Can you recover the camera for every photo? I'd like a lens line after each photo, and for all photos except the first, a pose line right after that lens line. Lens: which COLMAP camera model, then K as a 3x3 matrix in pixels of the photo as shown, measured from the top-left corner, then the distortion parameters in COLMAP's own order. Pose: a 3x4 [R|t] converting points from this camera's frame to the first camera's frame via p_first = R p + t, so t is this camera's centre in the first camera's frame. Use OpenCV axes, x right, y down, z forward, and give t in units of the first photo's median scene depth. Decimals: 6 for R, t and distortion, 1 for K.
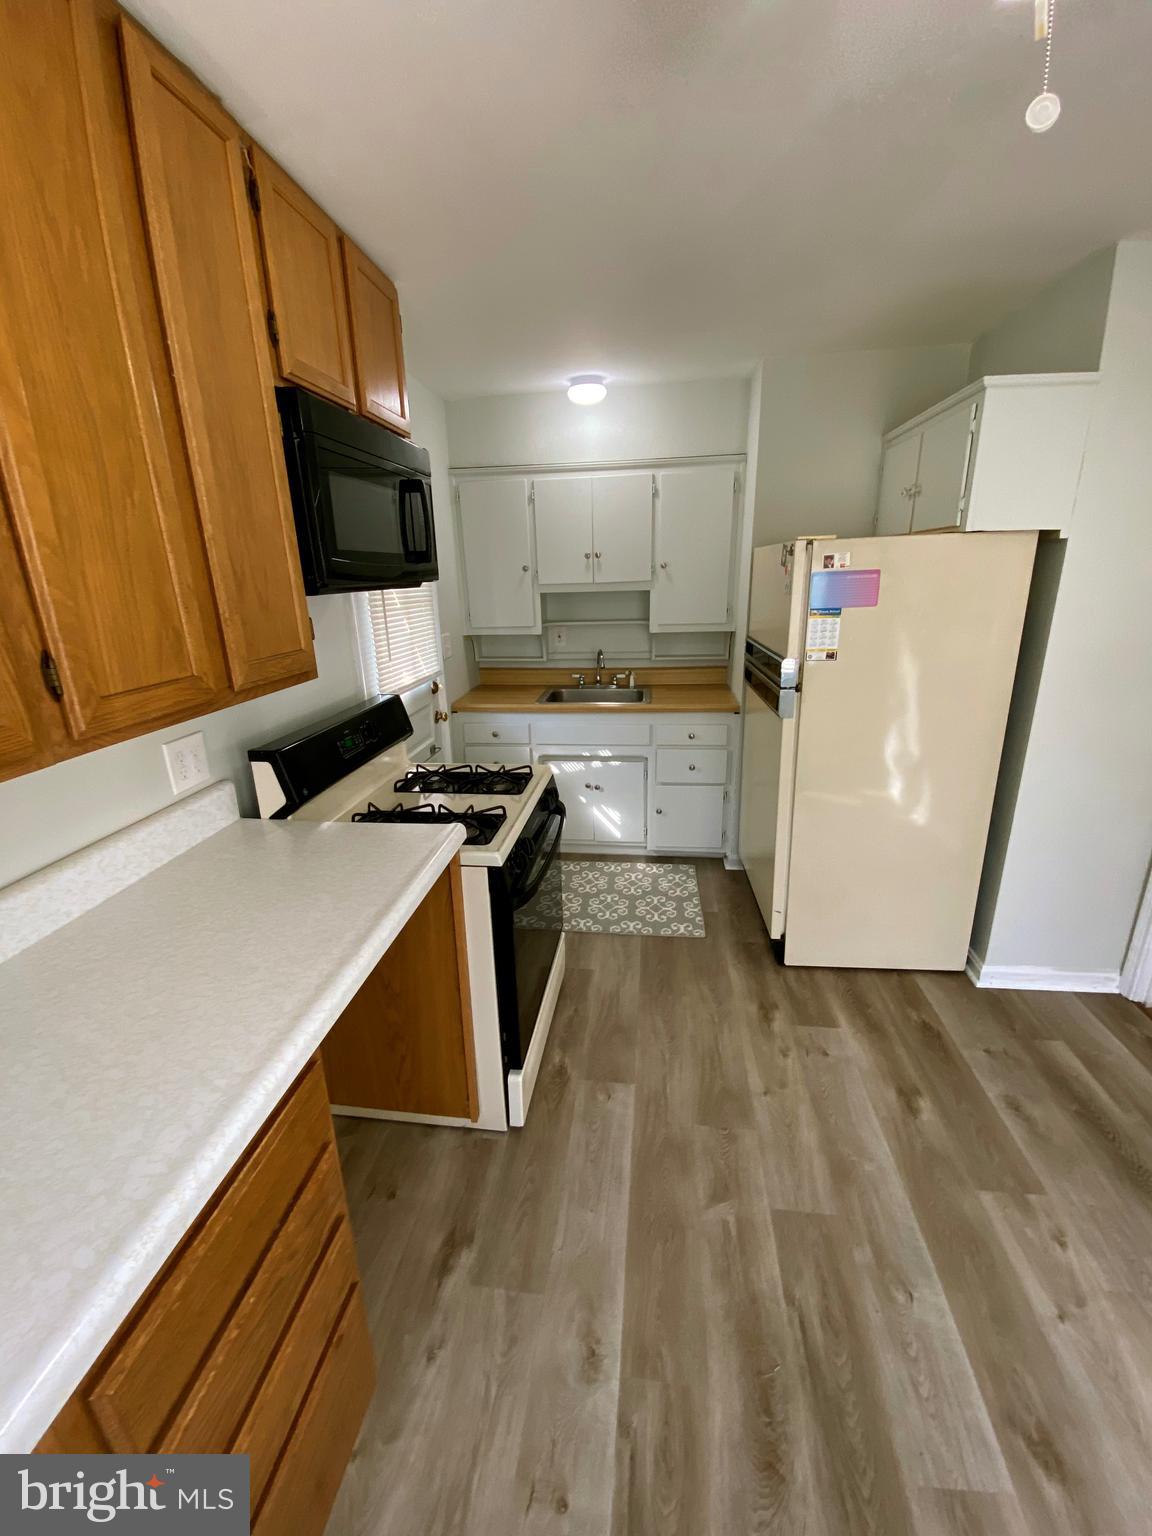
lens RADIAL K [[623.5, 0, 570.0], [0, 623.5, 764.0], [0, 0, 1]] dist [0.019834, -0.017398]
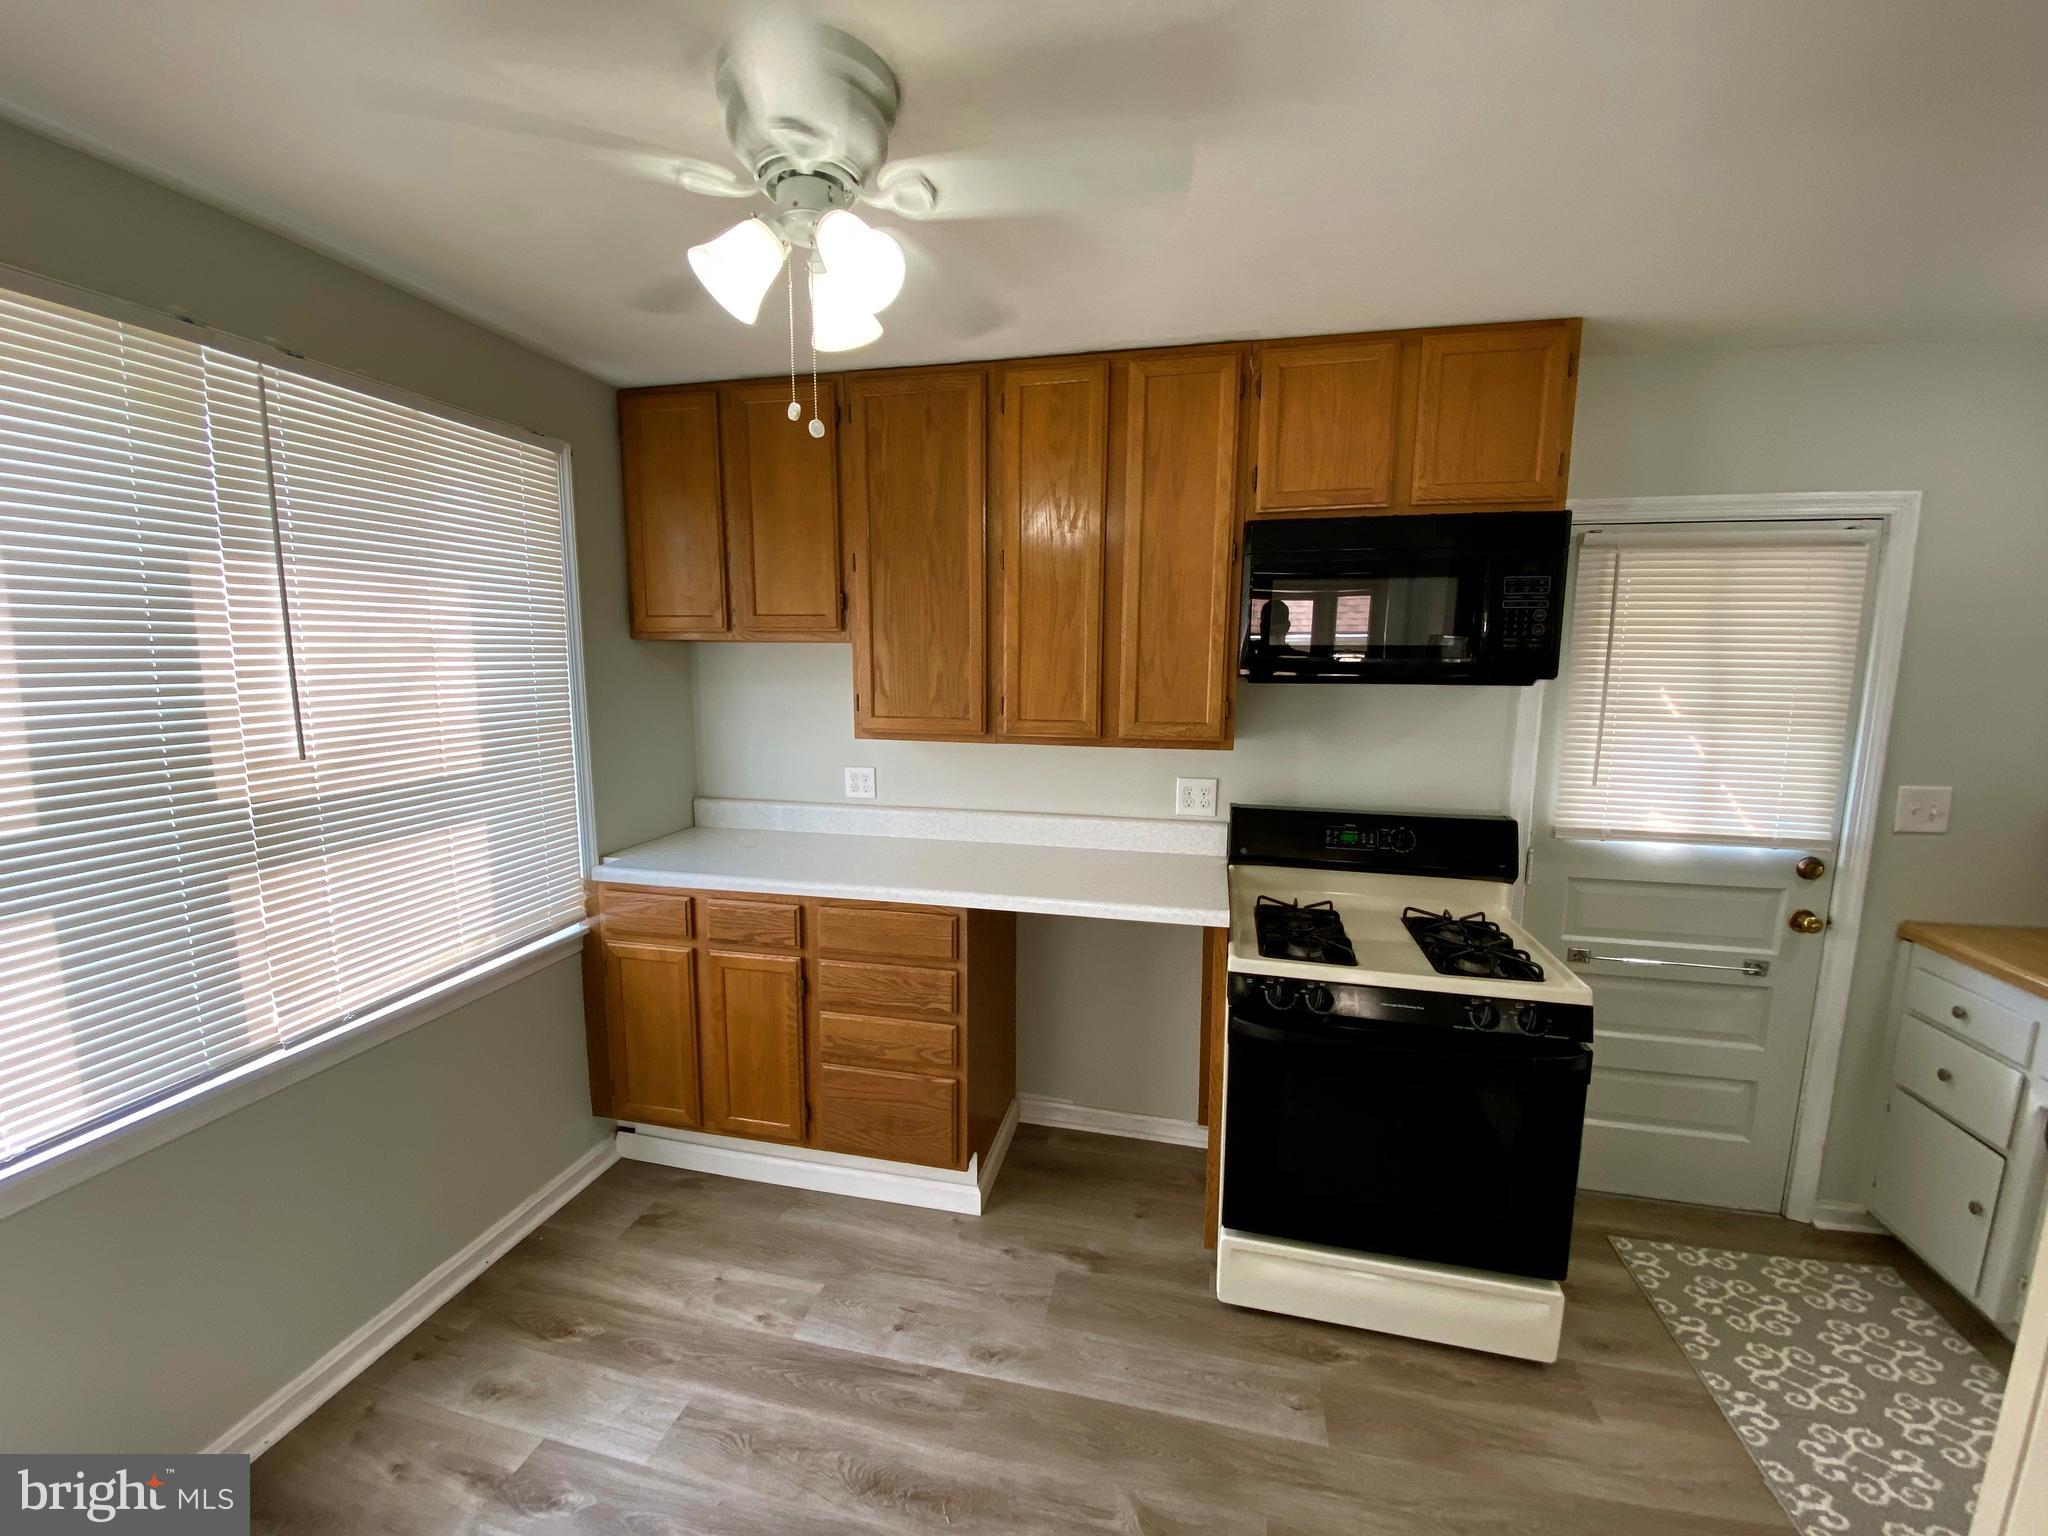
lens RADIAL K [[831.3, 0, 1019.6], [0, 831.3, 763.8], [0, 0, 1]] dist [0.019834, -0.017398]
pose [[-0.097975, 0.143984, -0.984718, 0.854597], [-0.301574, 0.938658, 0.167255, -0.184806], [0.948396, 0.313352, -0.048543, 0.514598]]
